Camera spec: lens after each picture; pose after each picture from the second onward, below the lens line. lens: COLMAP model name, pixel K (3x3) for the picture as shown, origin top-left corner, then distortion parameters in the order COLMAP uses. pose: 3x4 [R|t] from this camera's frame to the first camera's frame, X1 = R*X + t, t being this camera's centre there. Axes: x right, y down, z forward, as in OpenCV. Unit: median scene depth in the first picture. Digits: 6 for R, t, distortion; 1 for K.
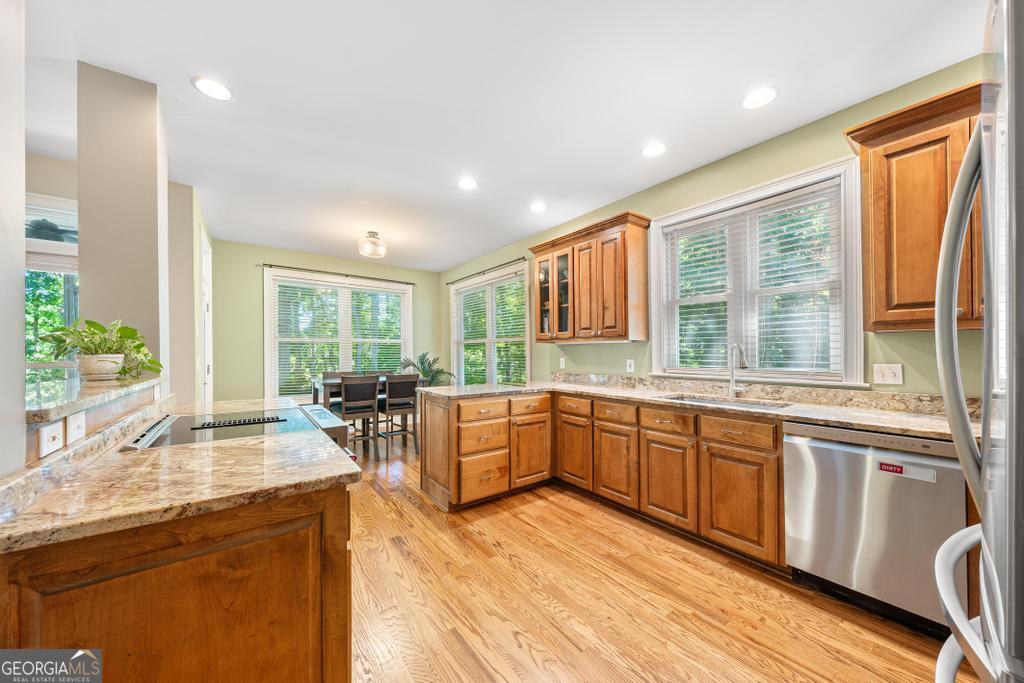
lens RADIAL K [[356.3, 0, 511.5], [0, 356.3, 352.0], [0, 0, 1]] dist [-0.000426, -0.000021]
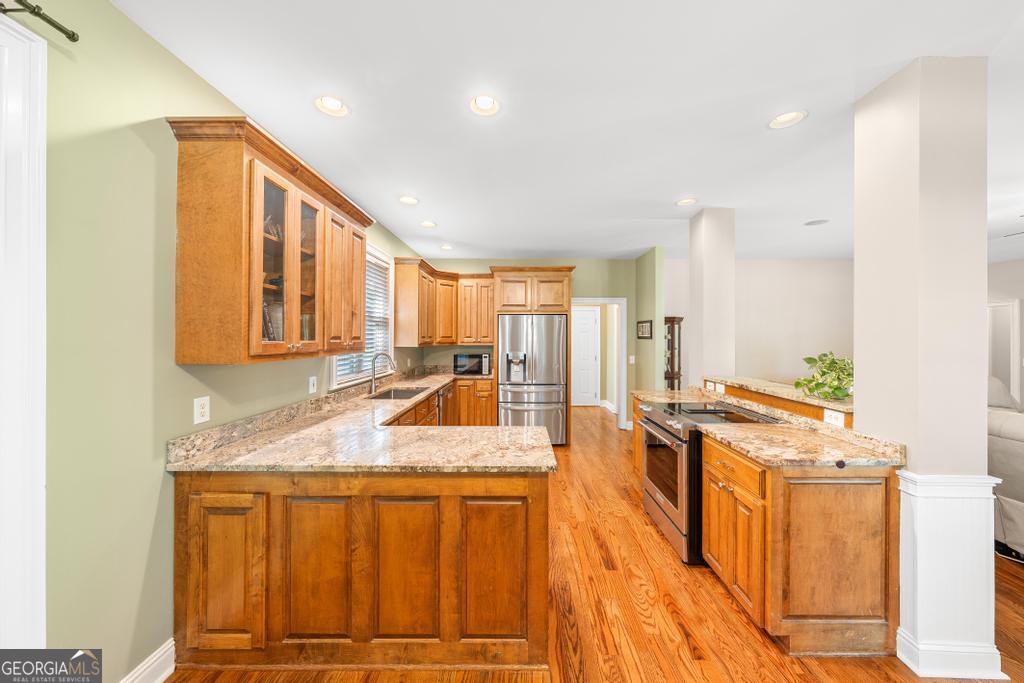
lens RADIAL K [[345.5, 0, 514.1], [0, 345.5, 337.0], [0, 0, 1]] dist [-0.001510, -0.000091]
pose [[-0.791261, 0.000220, 0.611478, -0.512555], [-0.001498, 0.999996, -0.002297, -0.069233], [-0.611476, -0.002734, -0.791258, 1.413158]]
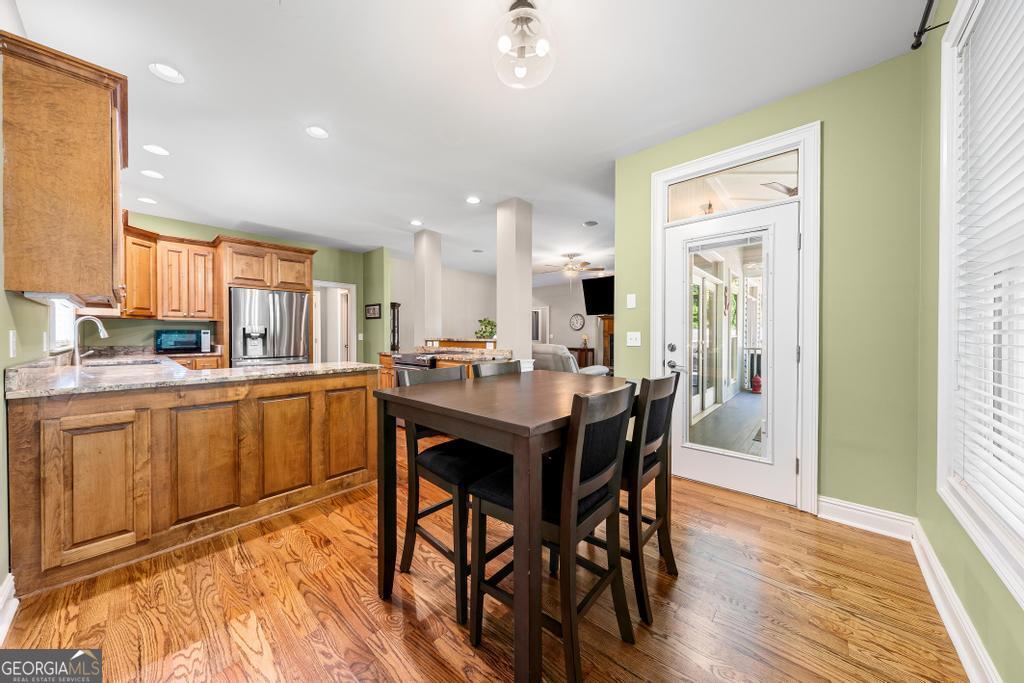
lens RADIAL K [[345.5, 0, 514.1], [0, 345.5, 337.0], [0, 0, 1]] dist [-0.001510, -0.000091]
pose [[-0.980960, 0.004280, -0.194162, -0.419547], [0.002786, 0.999964, 0.007972, 0.029699], [0.194189, 0.007279, -0.980937, 1.907375]]
